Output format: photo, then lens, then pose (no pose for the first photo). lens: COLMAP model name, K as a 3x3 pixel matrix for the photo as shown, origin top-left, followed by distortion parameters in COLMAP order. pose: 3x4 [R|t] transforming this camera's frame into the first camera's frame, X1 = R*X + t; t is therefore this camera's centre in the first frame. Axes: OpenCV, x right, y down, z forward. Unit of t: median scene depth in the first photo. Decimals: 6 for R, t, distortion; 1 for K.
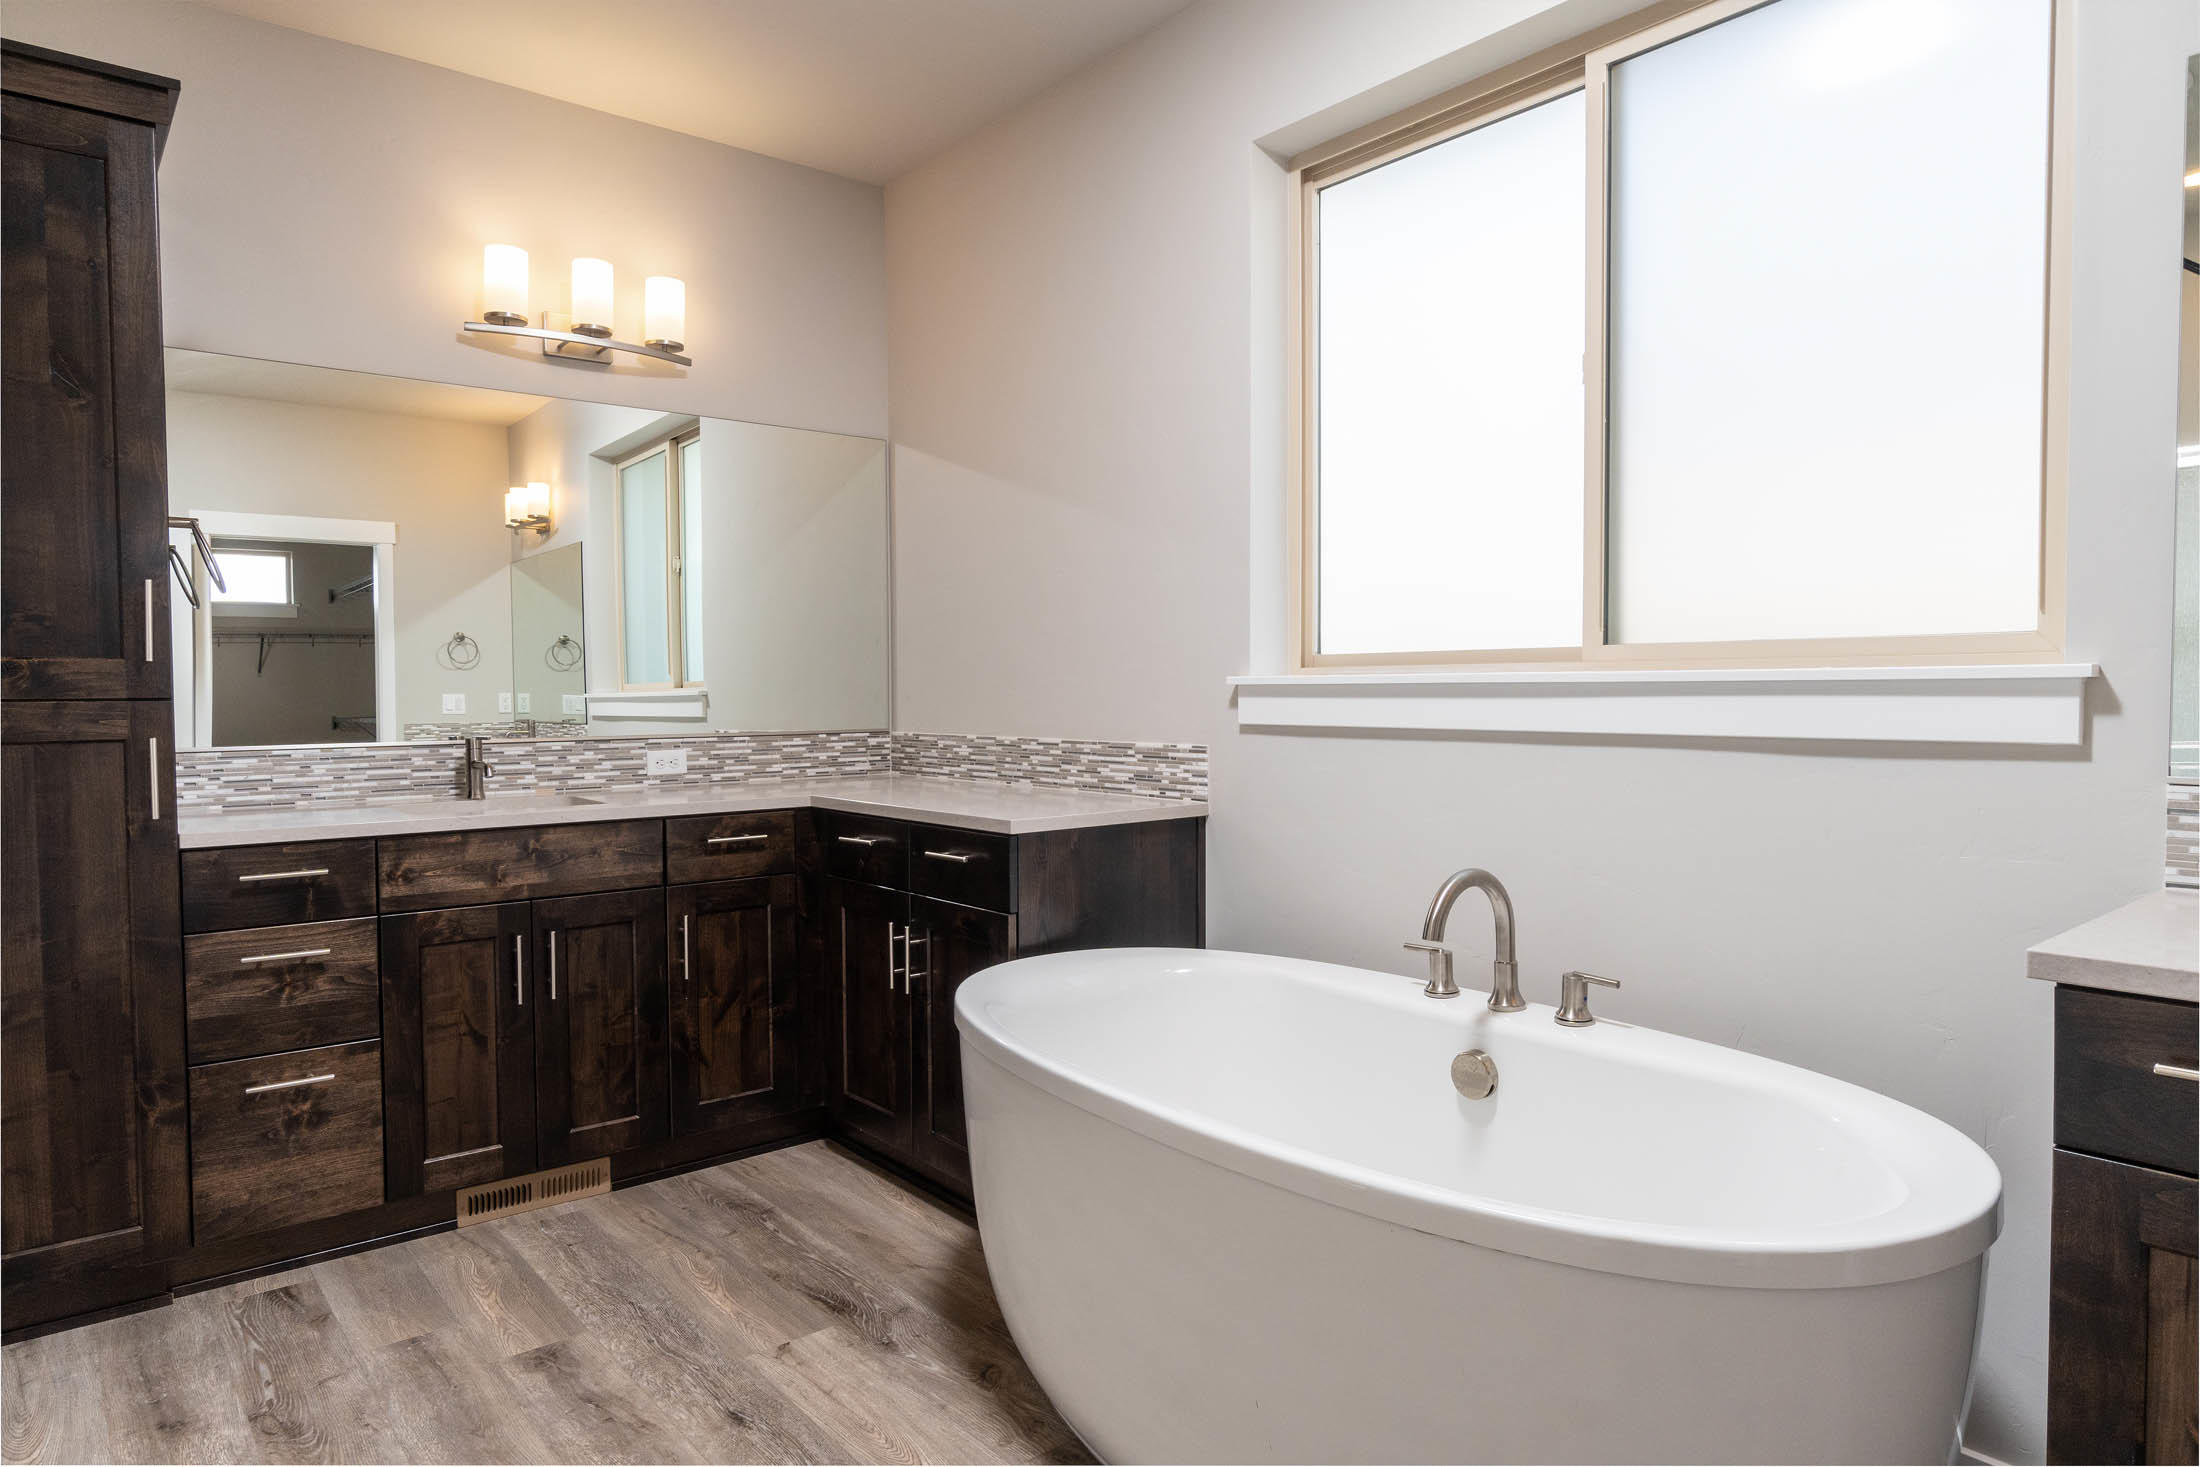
lens RADIAL K [[1297.3, 0, 1100.0], [0, 1297.3, 733.5], [0, 0, 1]] dist [-0.004030, 0.002378]
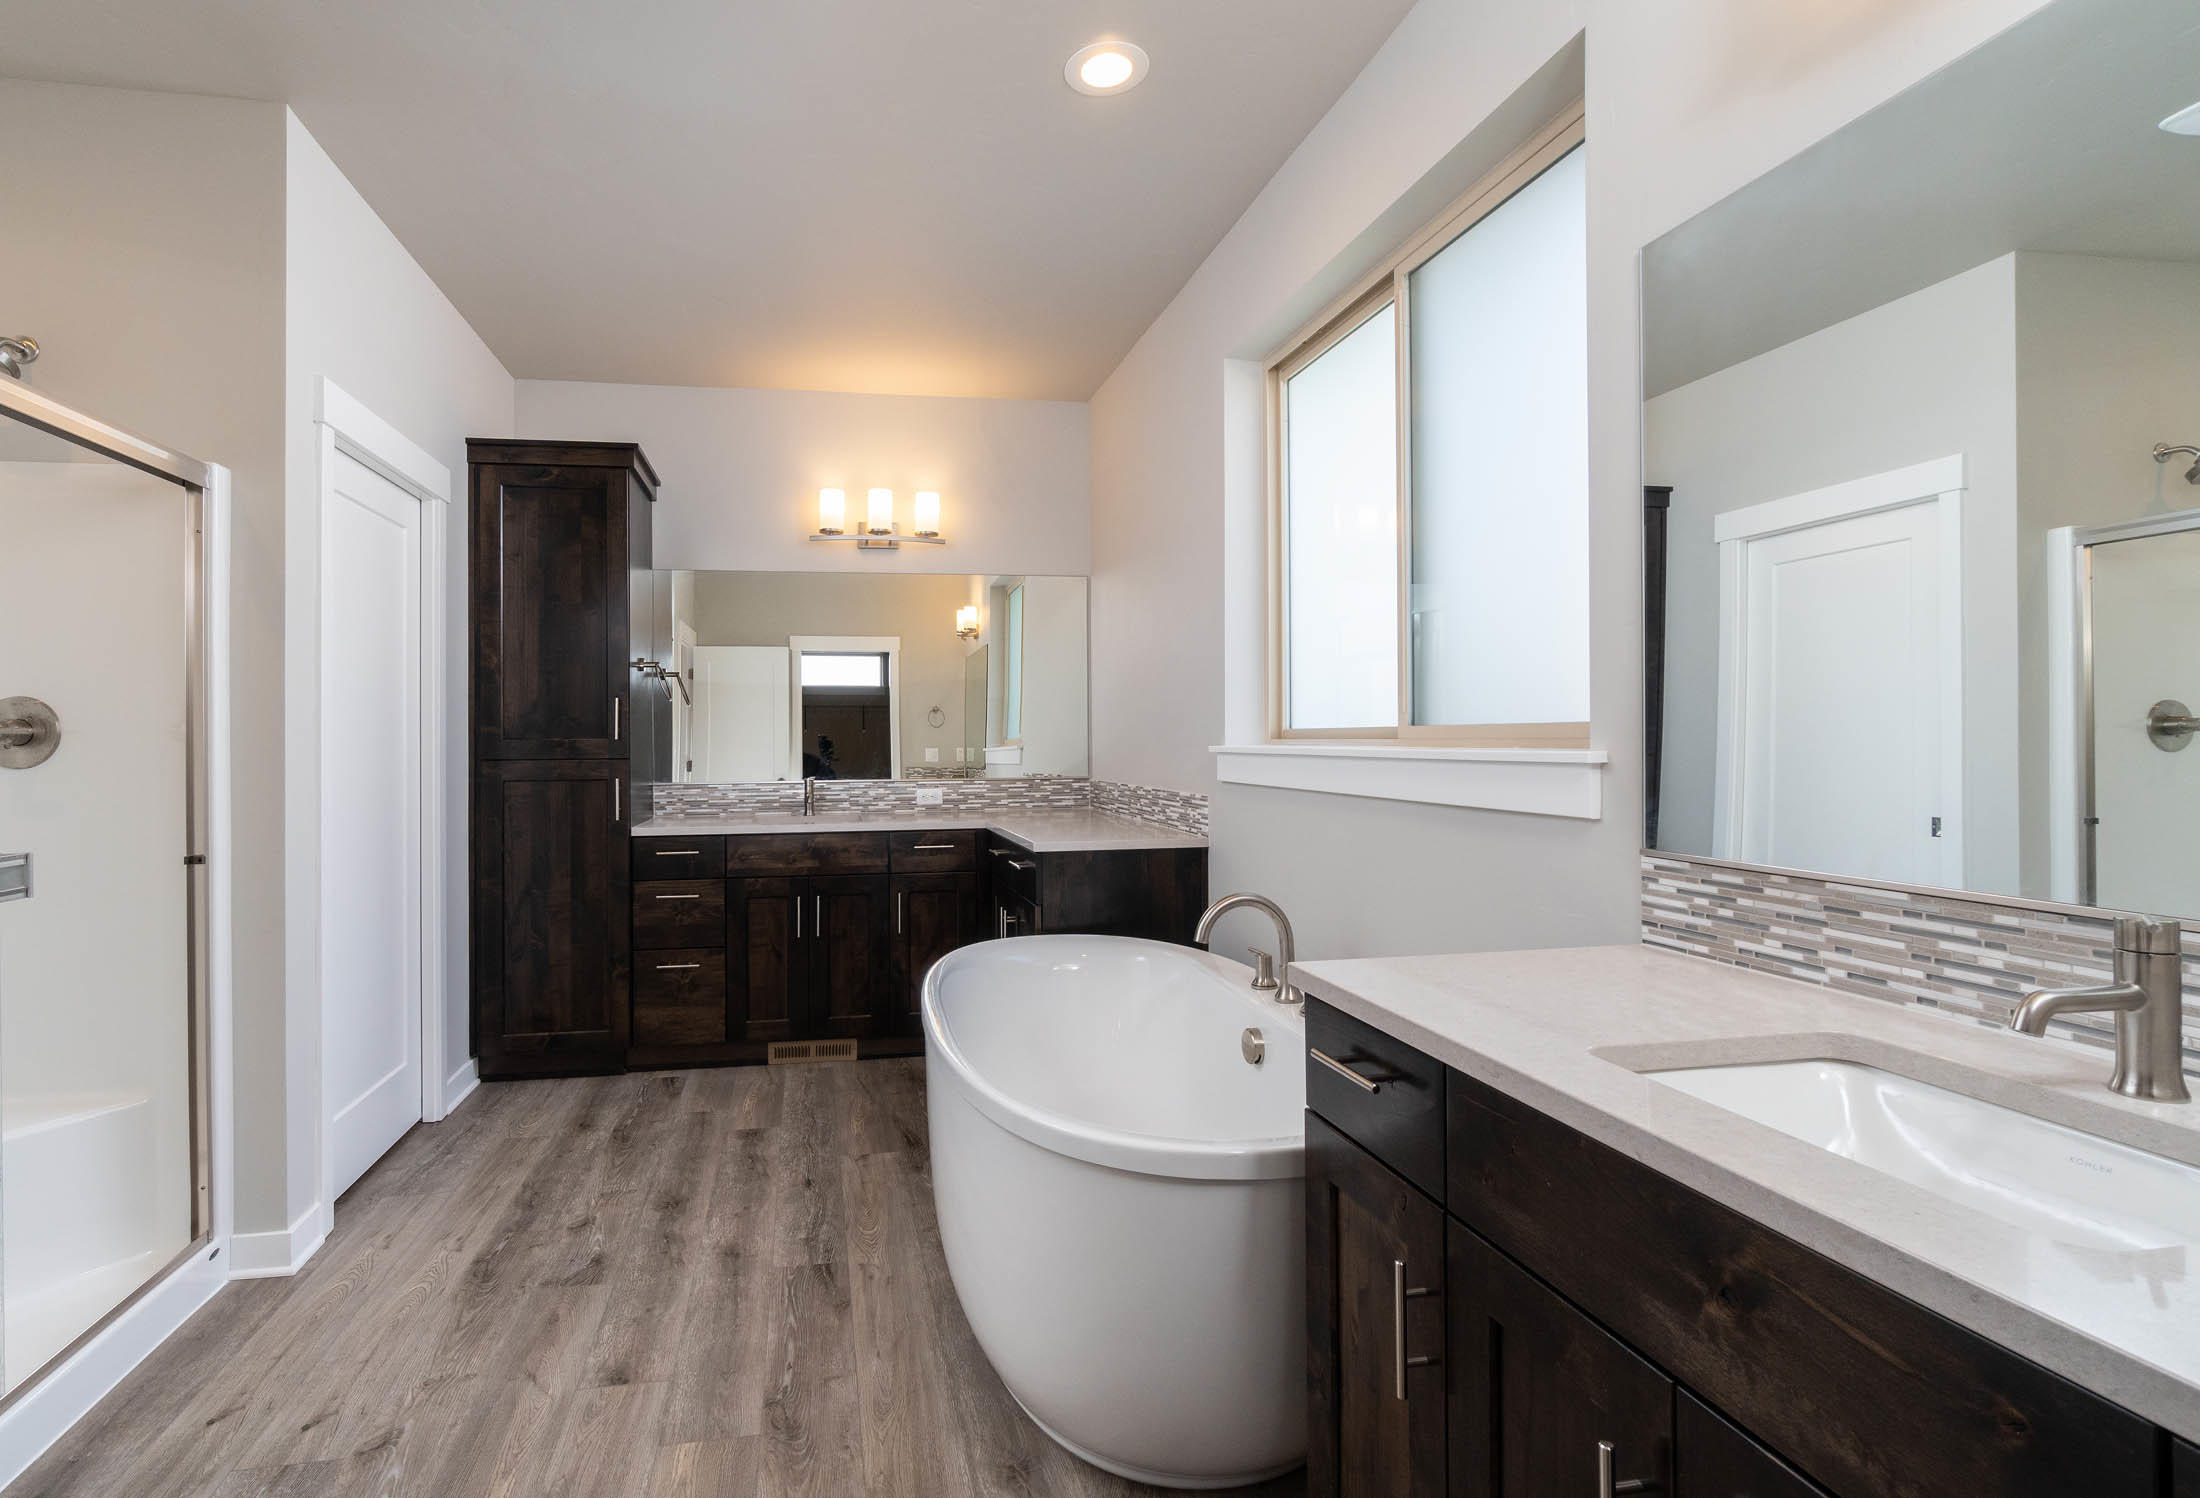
lens RADIAL K [[1136.6, 0, 1099.6], [0, 1136.6, 718.9], [0, 0, 1]] dist [0.002319, -0.000110]
pose [[0.865280, -0.006520, -0.501247, 0.625730], [-0.014303, 0.999187, -0.037687, -0.026676], [0.501086, 0.039779, 0.864483, -0.102849]]
